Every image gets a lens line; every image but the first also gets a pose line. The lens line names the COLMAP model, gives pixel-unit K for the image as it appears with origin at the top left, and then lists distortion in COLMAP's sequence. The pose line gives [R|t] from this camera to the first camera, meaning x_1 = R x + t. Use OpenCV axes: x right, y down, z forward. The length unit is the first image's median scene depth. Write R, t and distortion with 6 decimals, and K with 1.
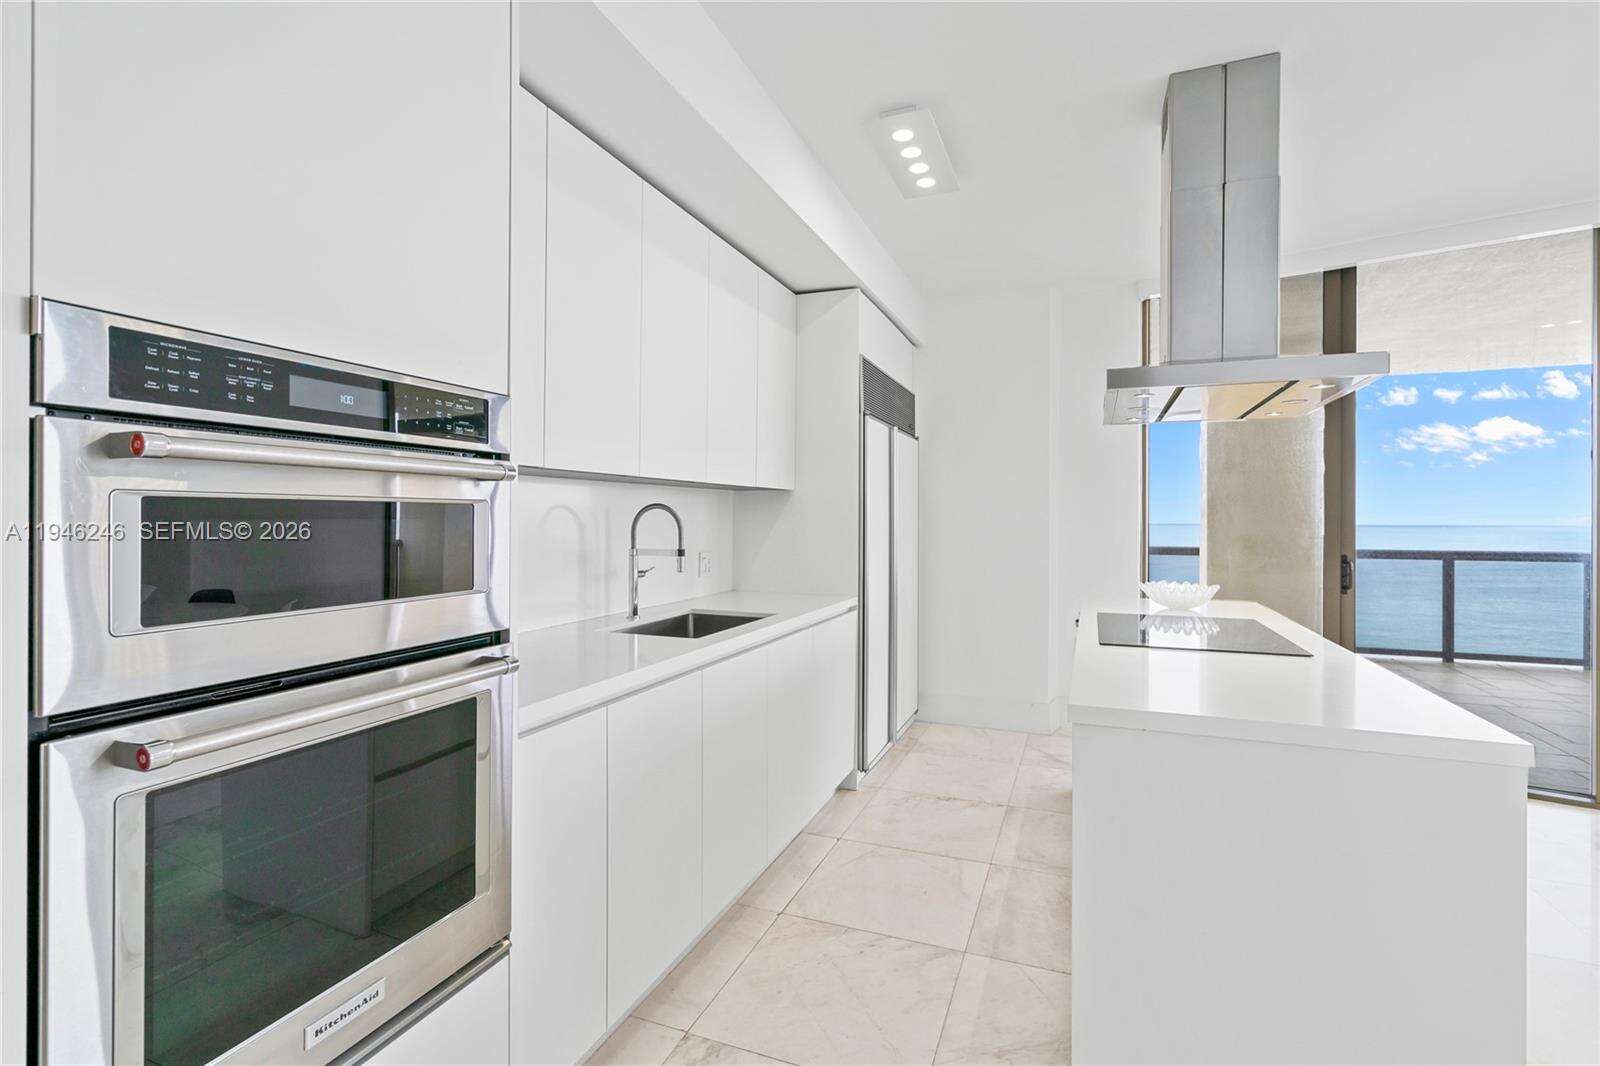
lens RADIAL K [[726.1, 0, 805.2], [0, 726.1, 521.2], [0, 0, 1]] dist [0.000227, 0.000706]
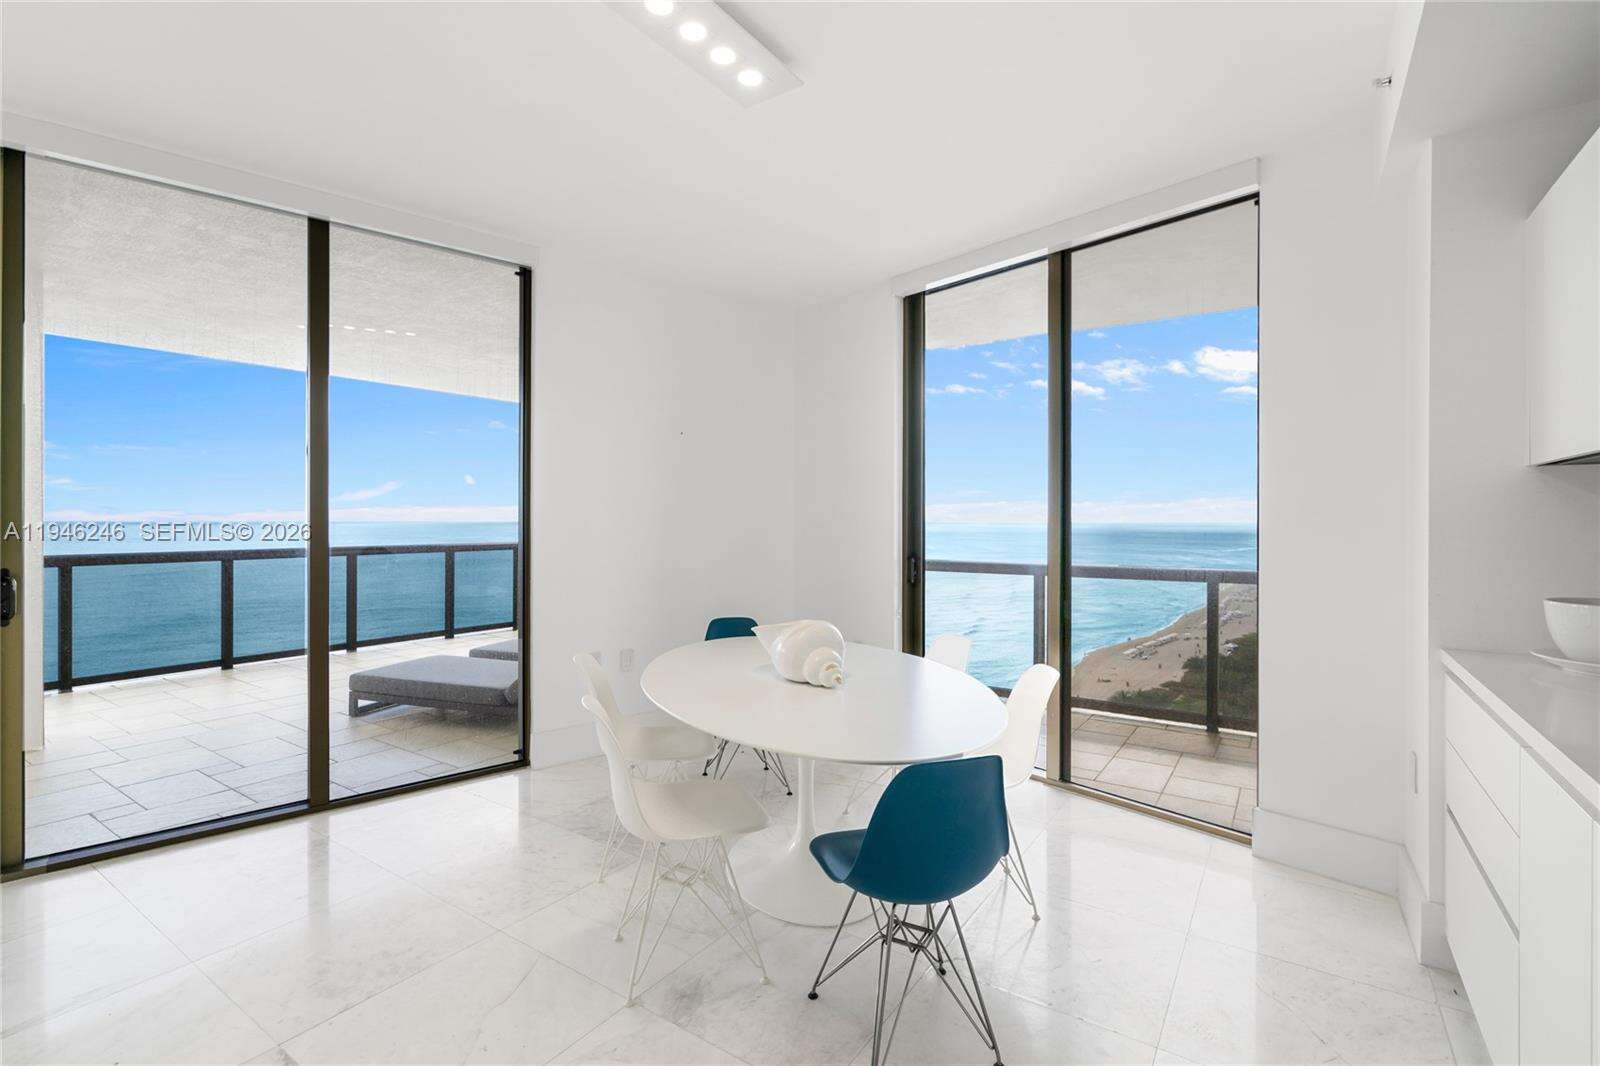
lens RADIAL K [[720.7, 0, 809.1], [0, 720.7, 517.5], [0, 0, 1]] dist [0.002402, 0.000204]
pose [[0.219231, 0.000120, 0.975673, 0.337850], [0.001282, 0.999999, -0.000411, -0.000314], [-0.975672, 0.001341, 0.219230, 0.155014]]
